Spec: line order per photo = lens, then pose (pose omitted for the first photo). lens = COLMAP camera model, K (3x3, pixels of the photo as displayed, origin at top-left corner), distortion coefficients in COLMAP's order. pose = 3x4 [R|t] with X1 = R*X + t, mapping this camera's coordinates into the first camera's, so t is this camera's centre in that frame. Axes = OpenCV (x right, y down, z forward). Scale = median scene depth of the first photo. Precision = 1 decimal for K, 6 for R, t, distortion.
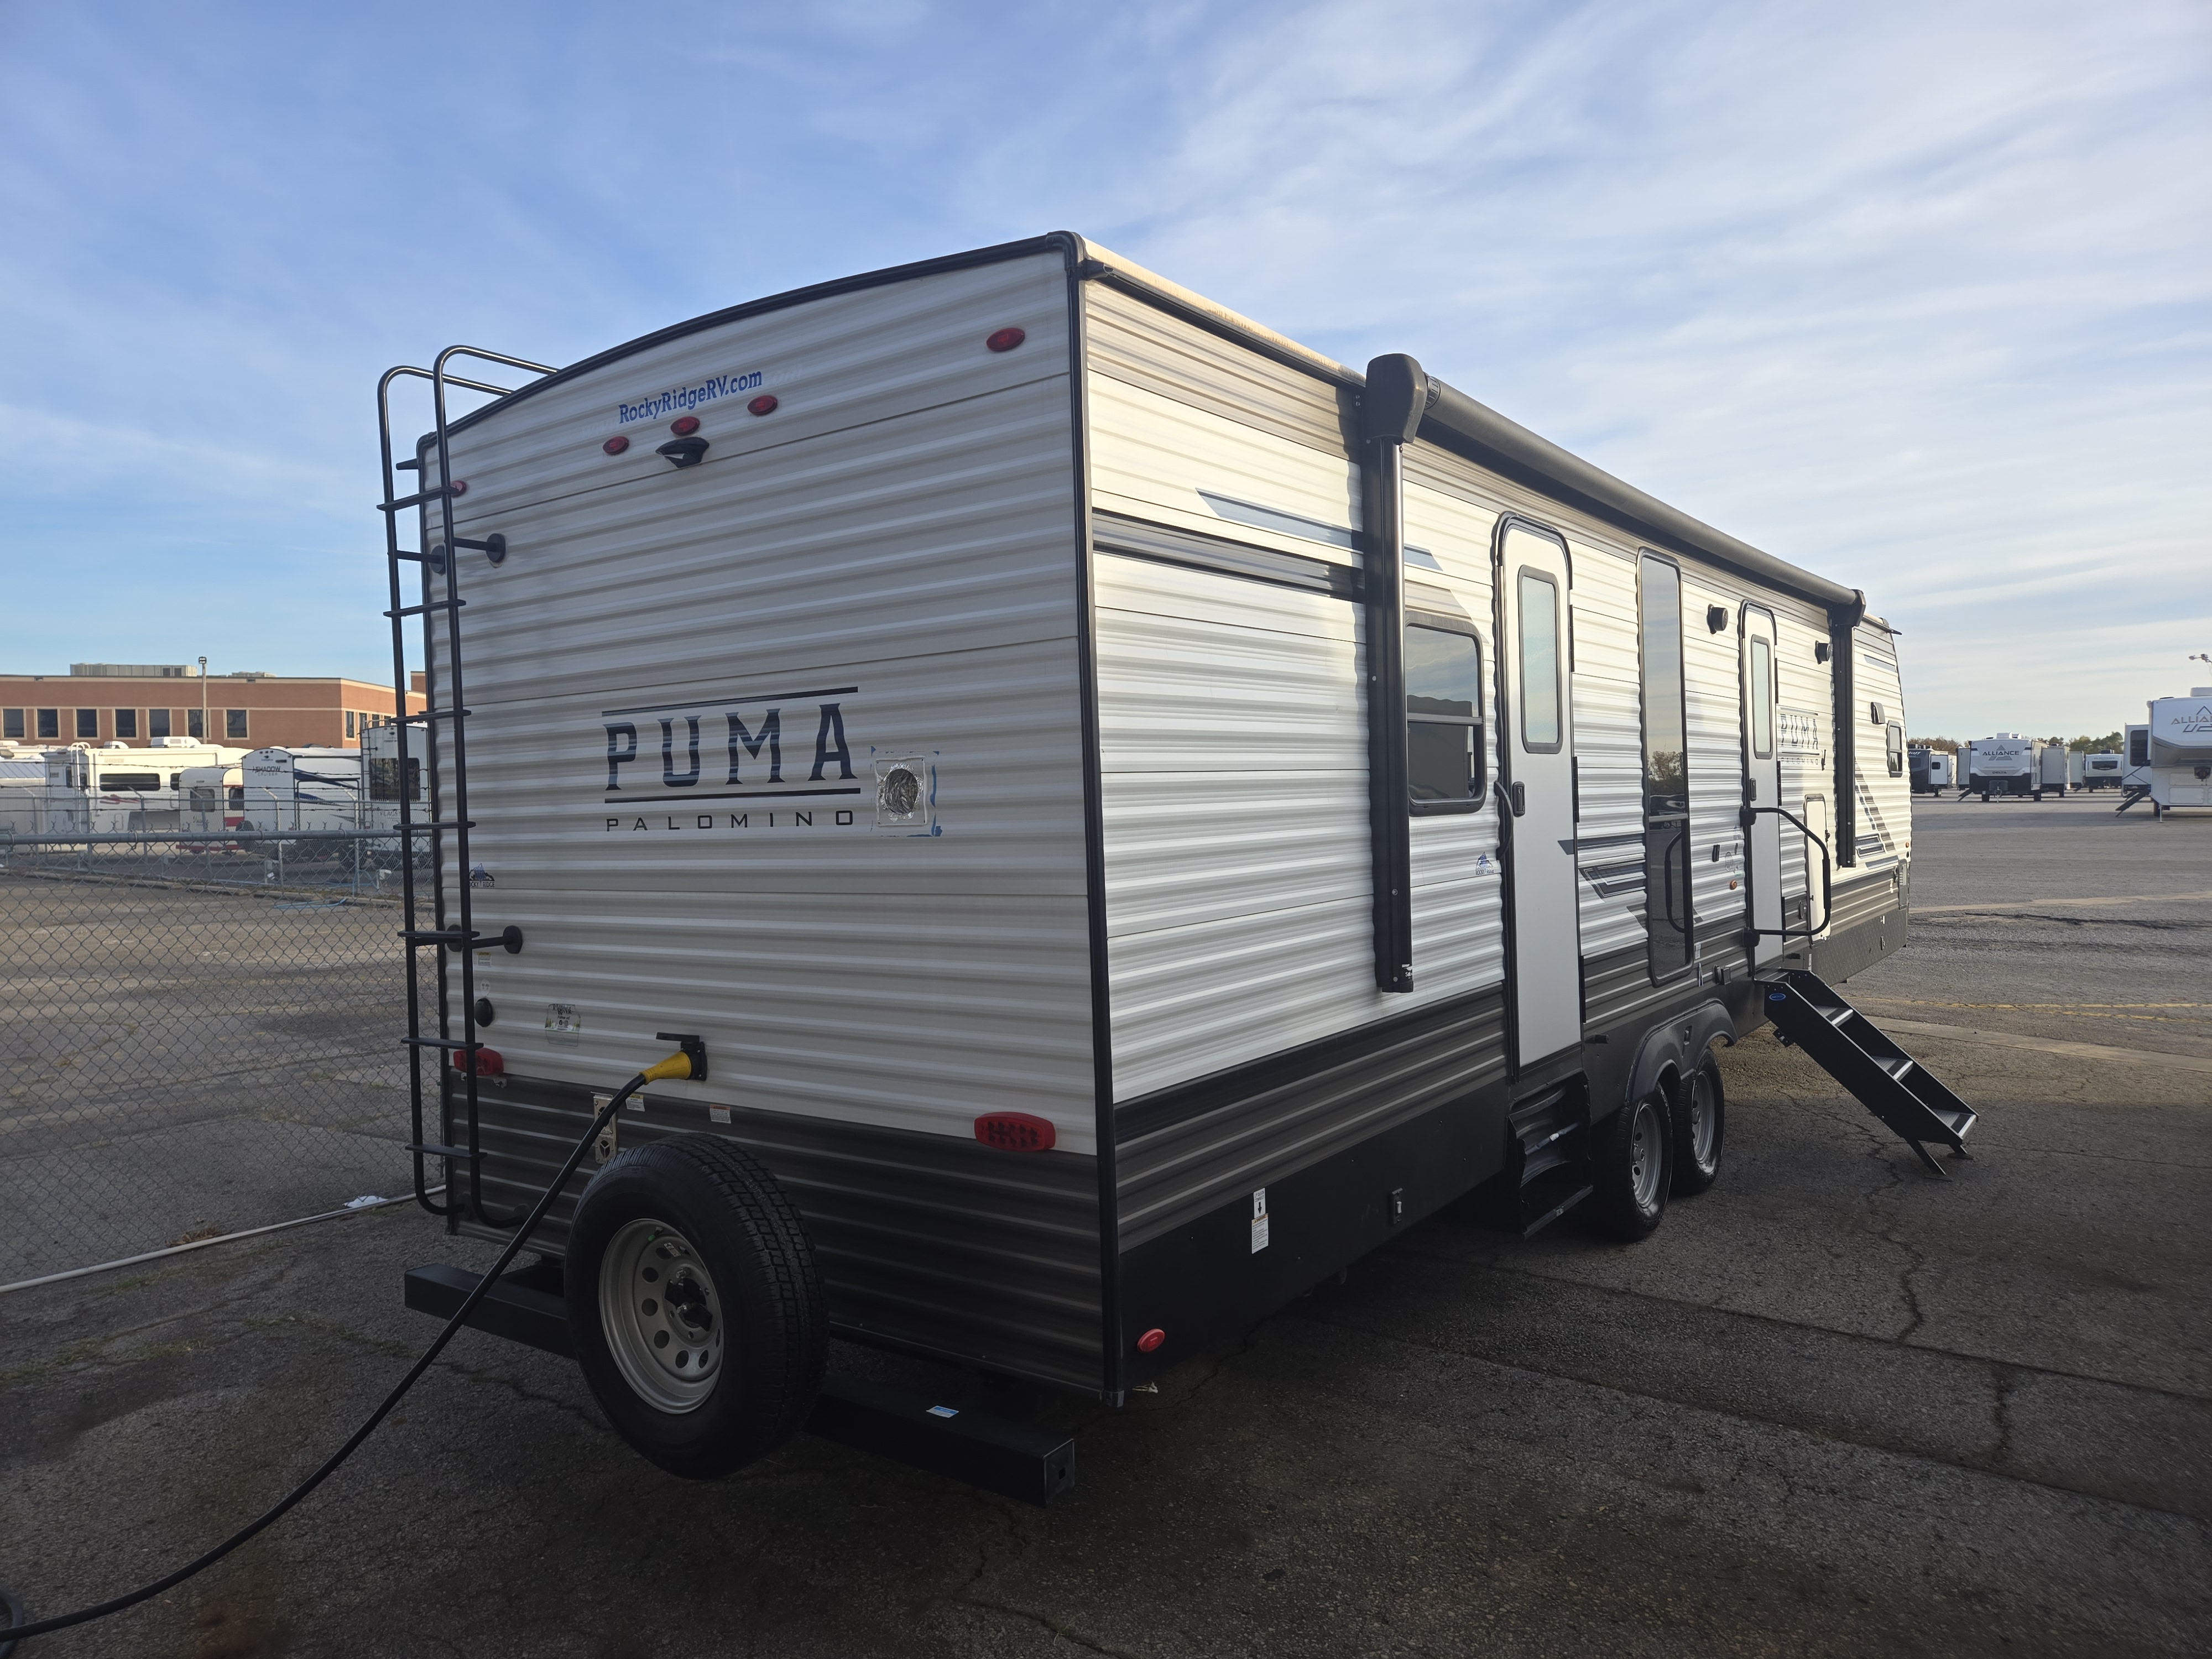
lens RADIAL K [[1491.4, 0, 1091.8], [0, 1491.4, 814.1], [0, 0, 1]] dist [0.056210, -0.027730]
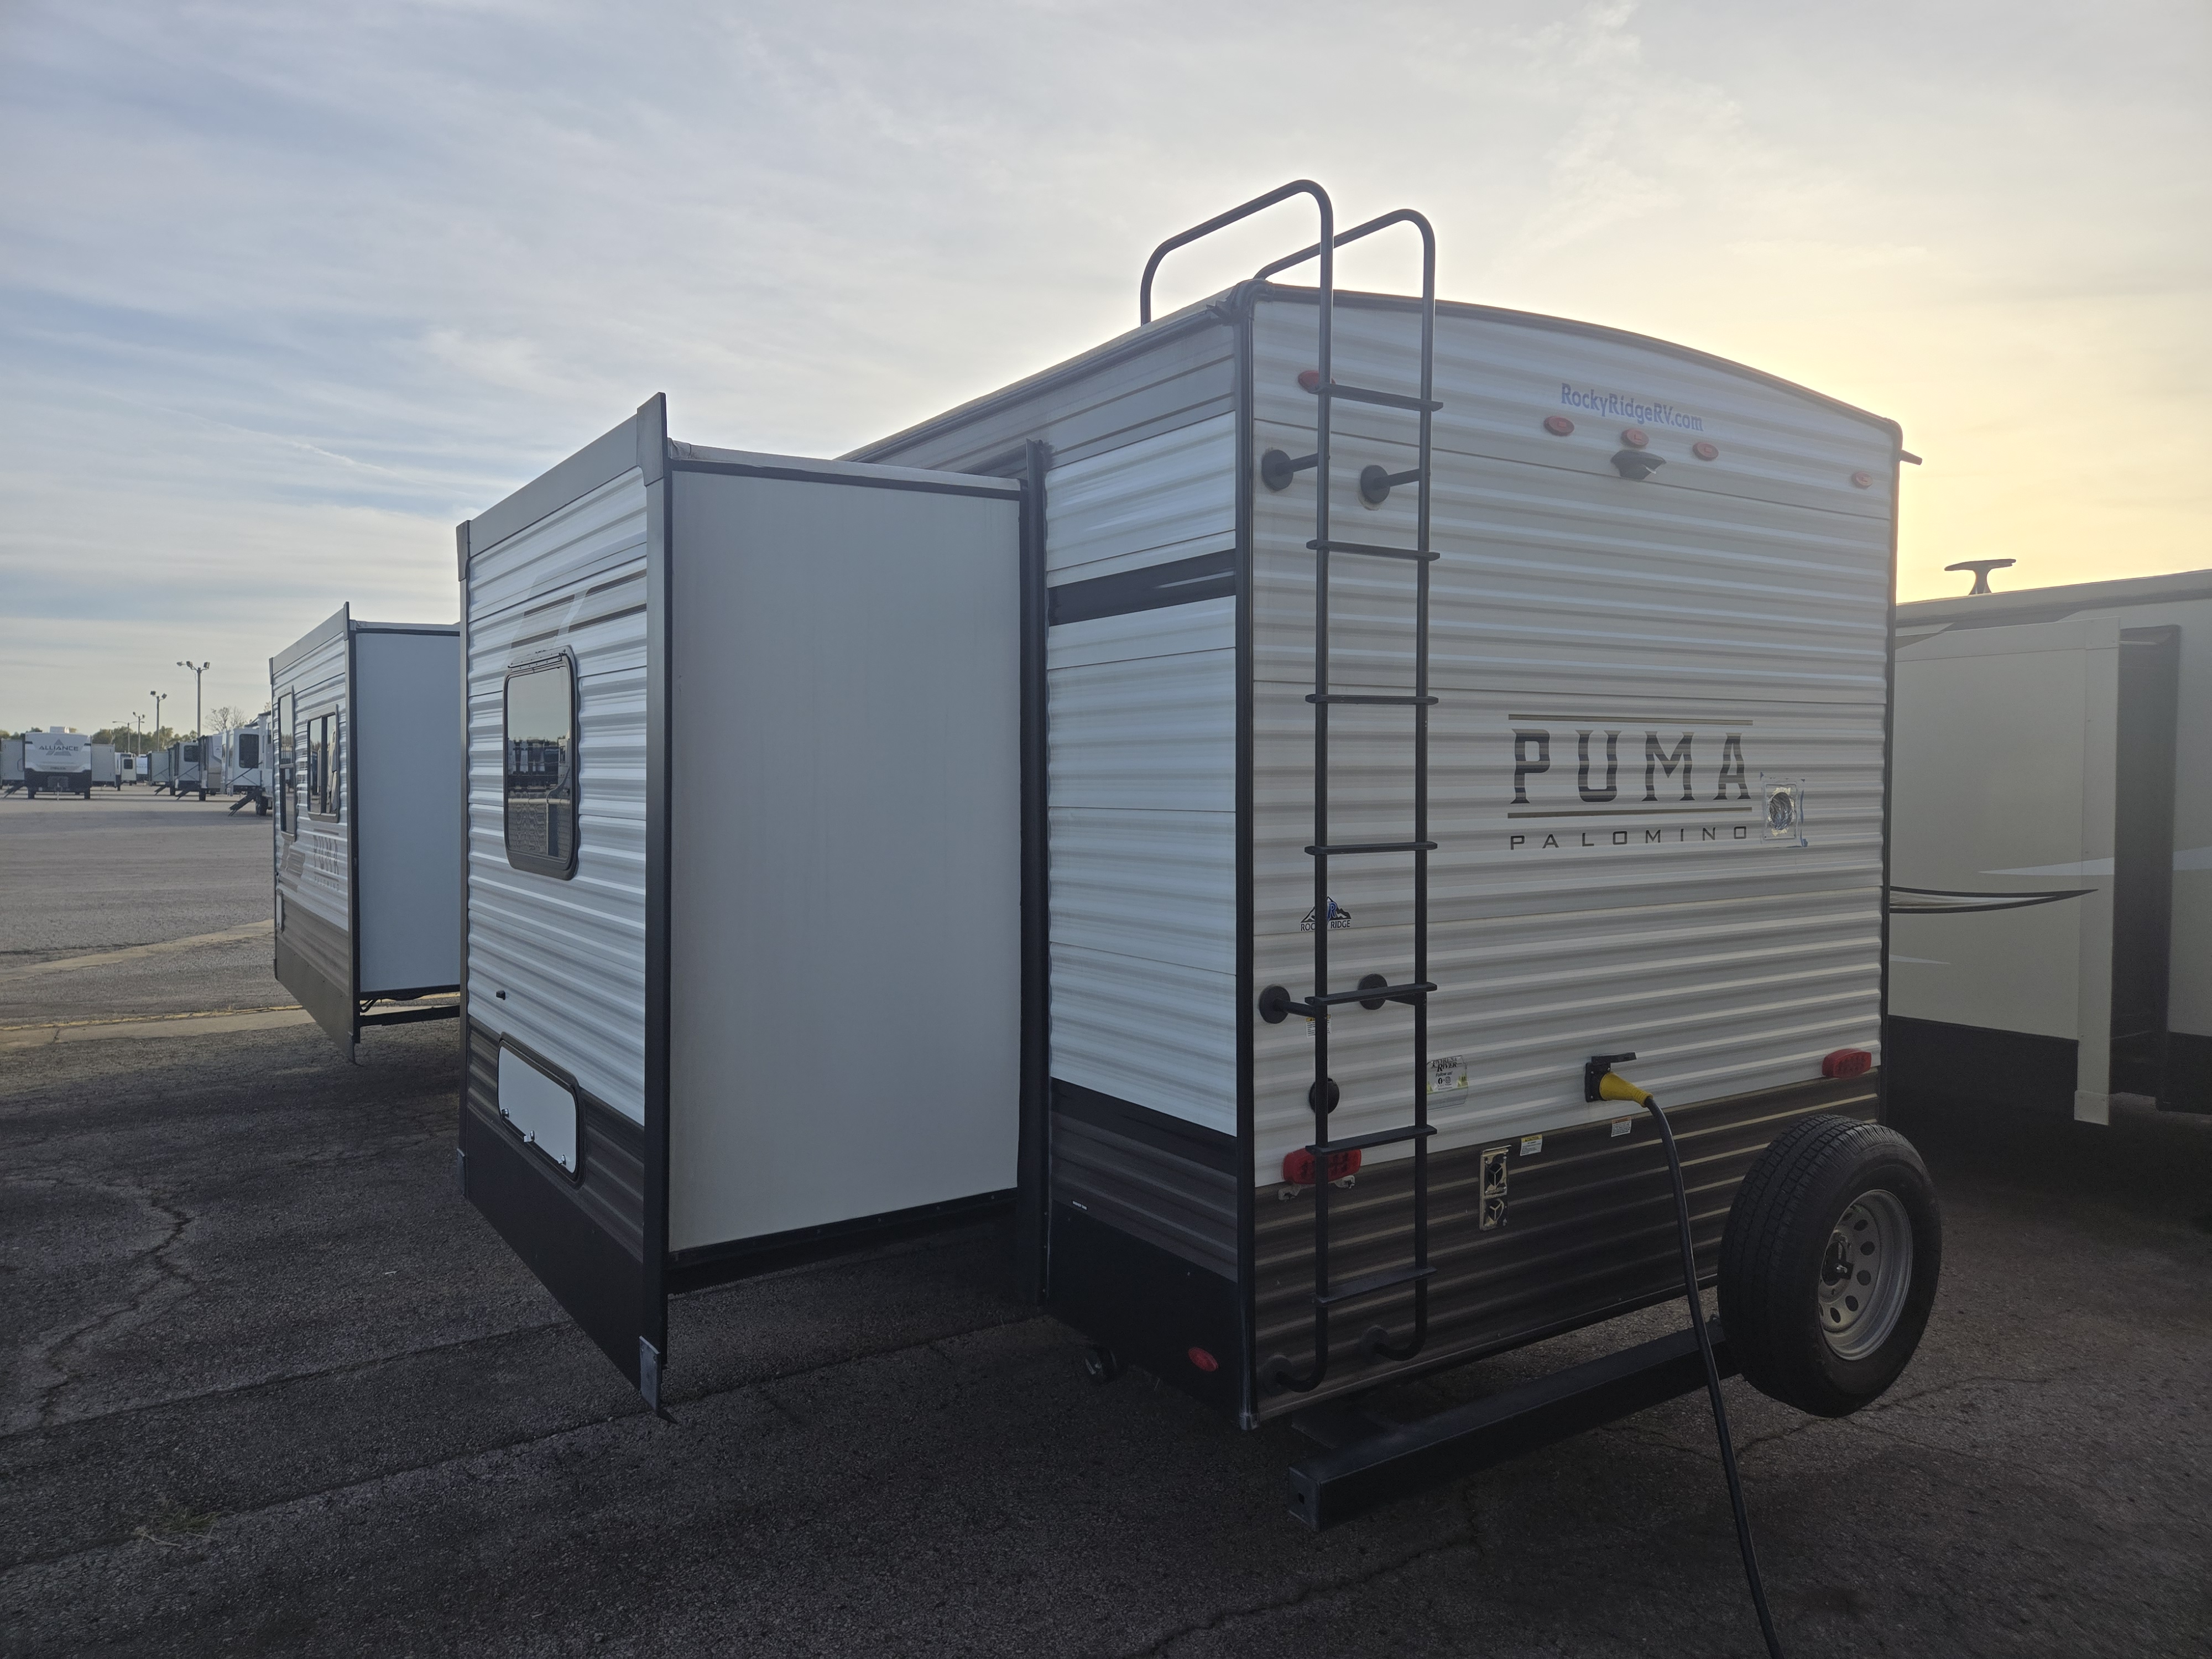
lens RADIAL K [[1491.4, 0, 1120.8], [0, 1491.4, 828.1], [0, 0, 1]] dist [0.056210, -0.027730]
pose [[0.332637, -0.006341, 0.943034, -1.340727], [-0.003961, 0.999959, 0.008122, -0.008138], [-0.943047, -0.006437, 0.332599, 1.002229]]
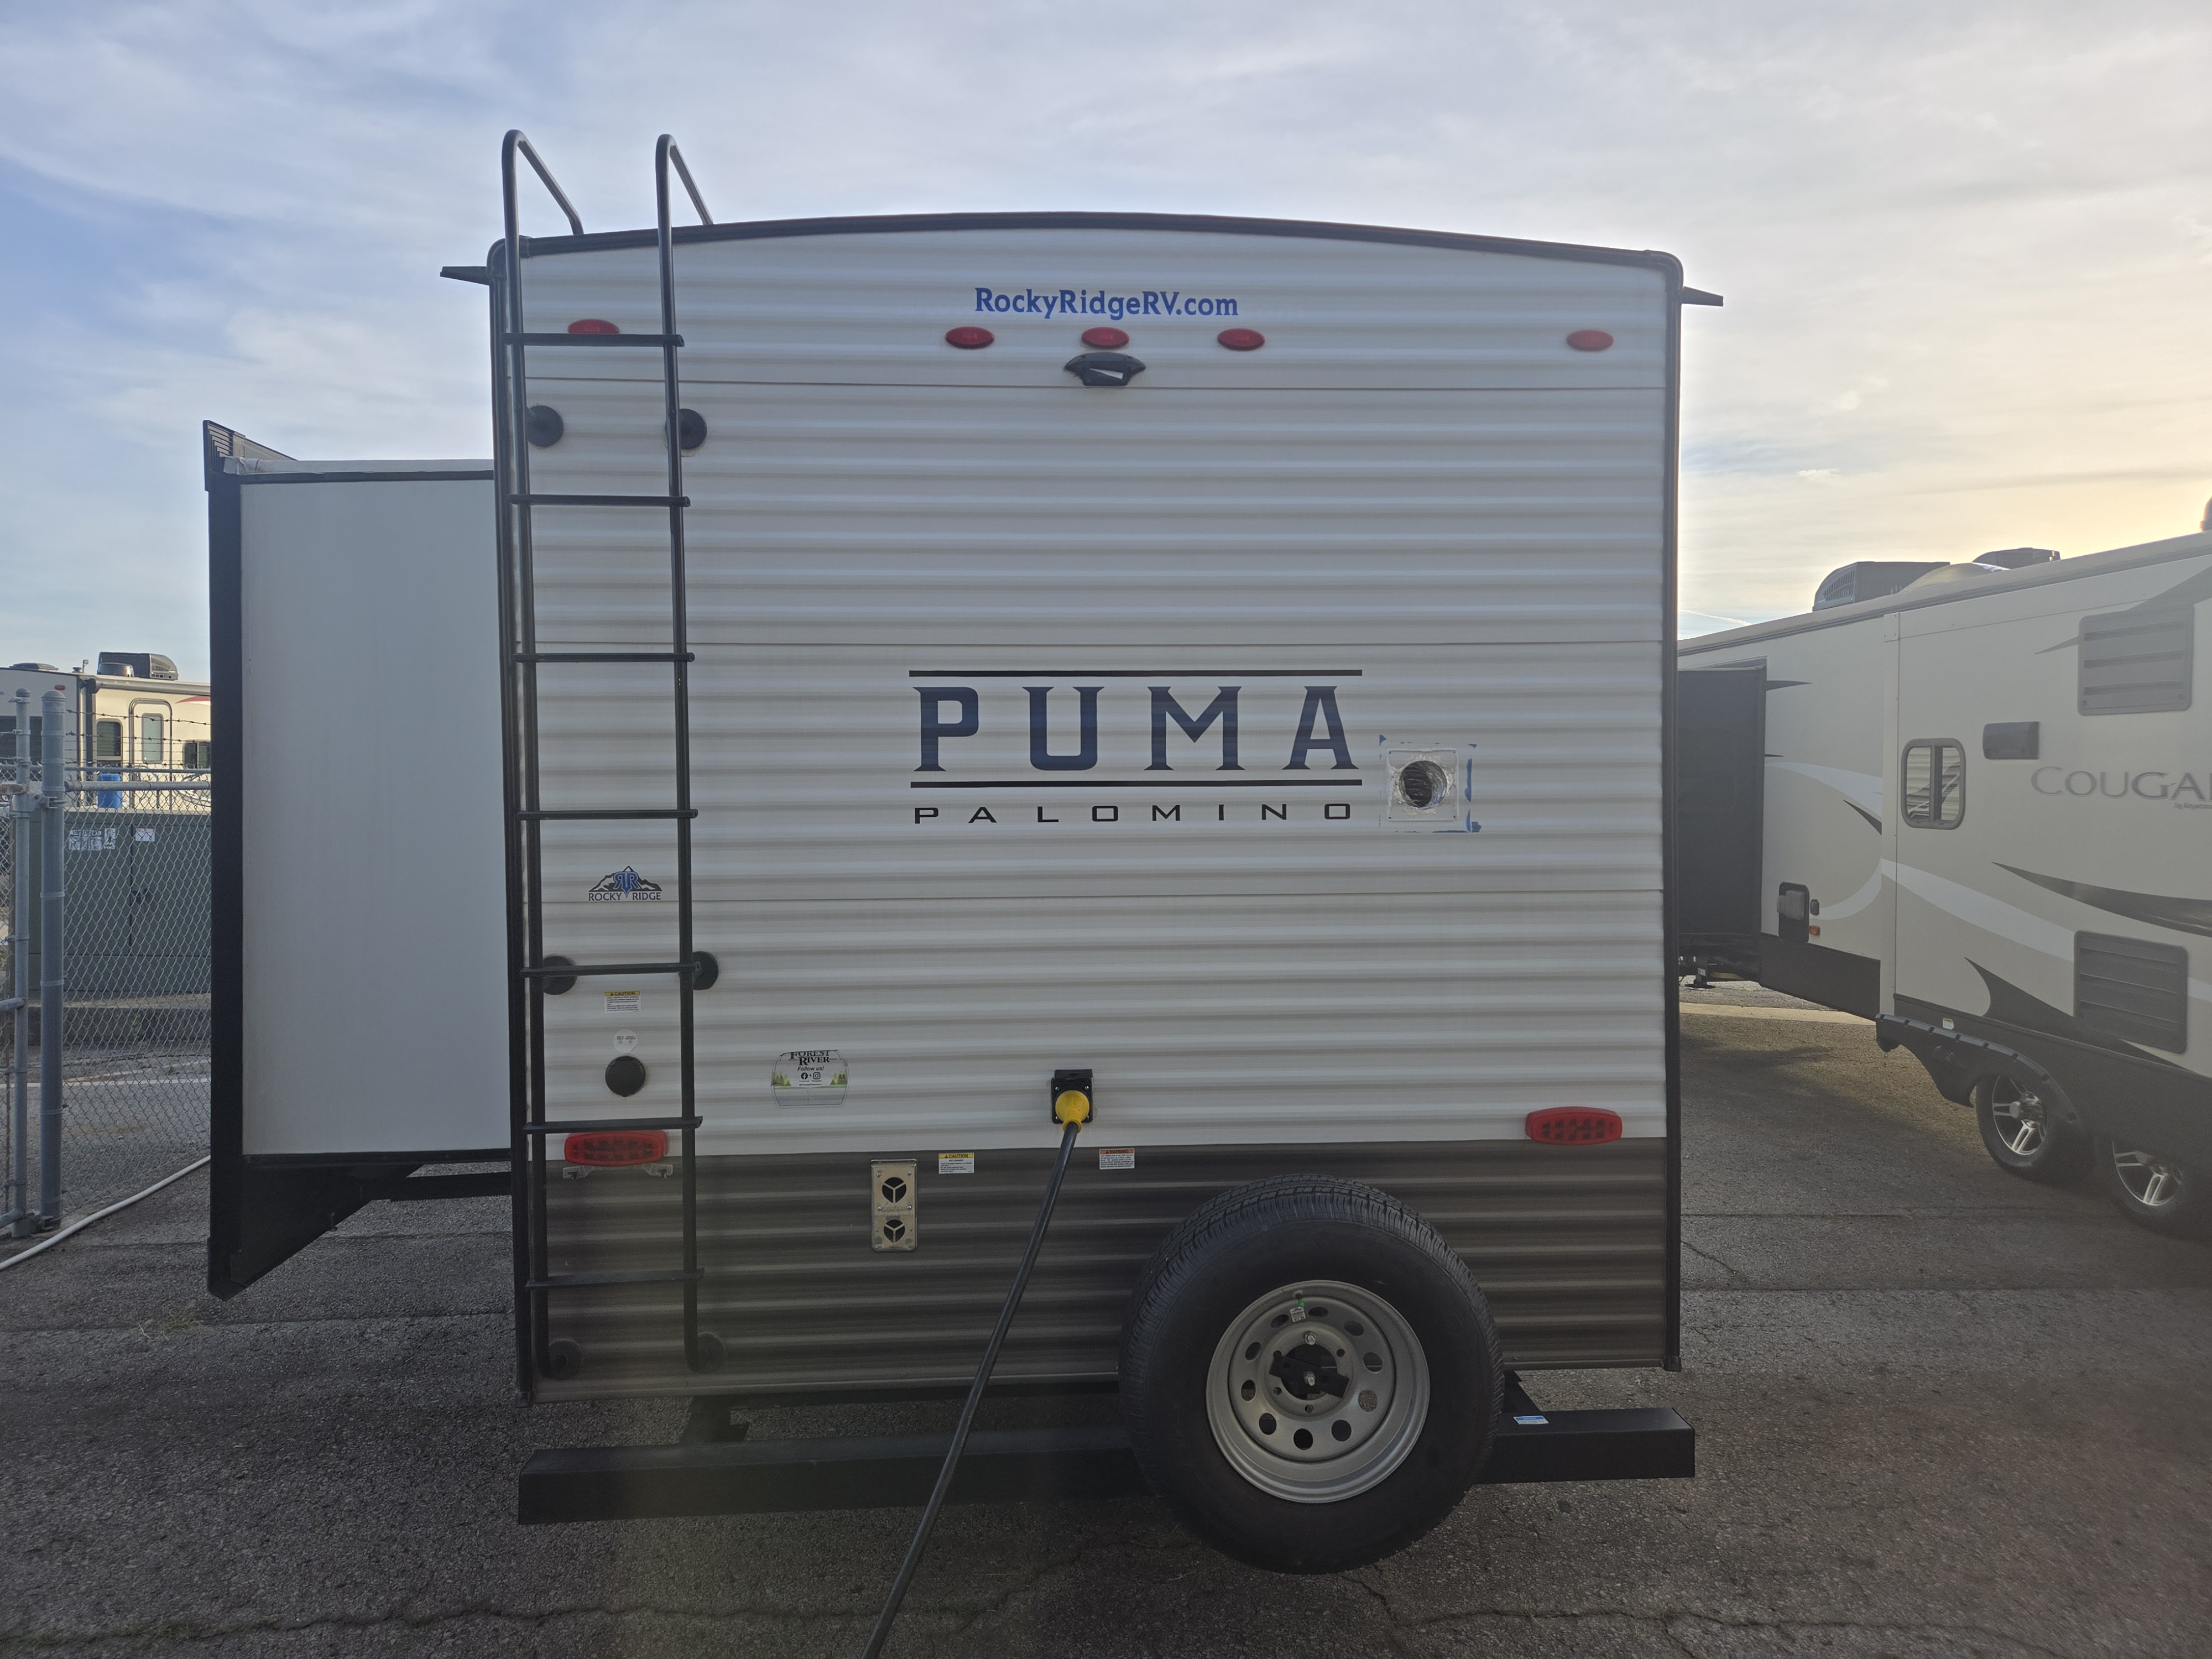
lens RADIAL K [[1491.4, 0, 1116.1], [0, 1491.4, 794.7], [0, 0, 1]] dist [0.056210, -0.027730]
pose [[0.764797, 0.012810, 0.644145, -0.809362], [-0.014362, 0.999893, -0.002832, -0.003083], [-0.644112, -0.007085, 0.764899, 0.364181]]
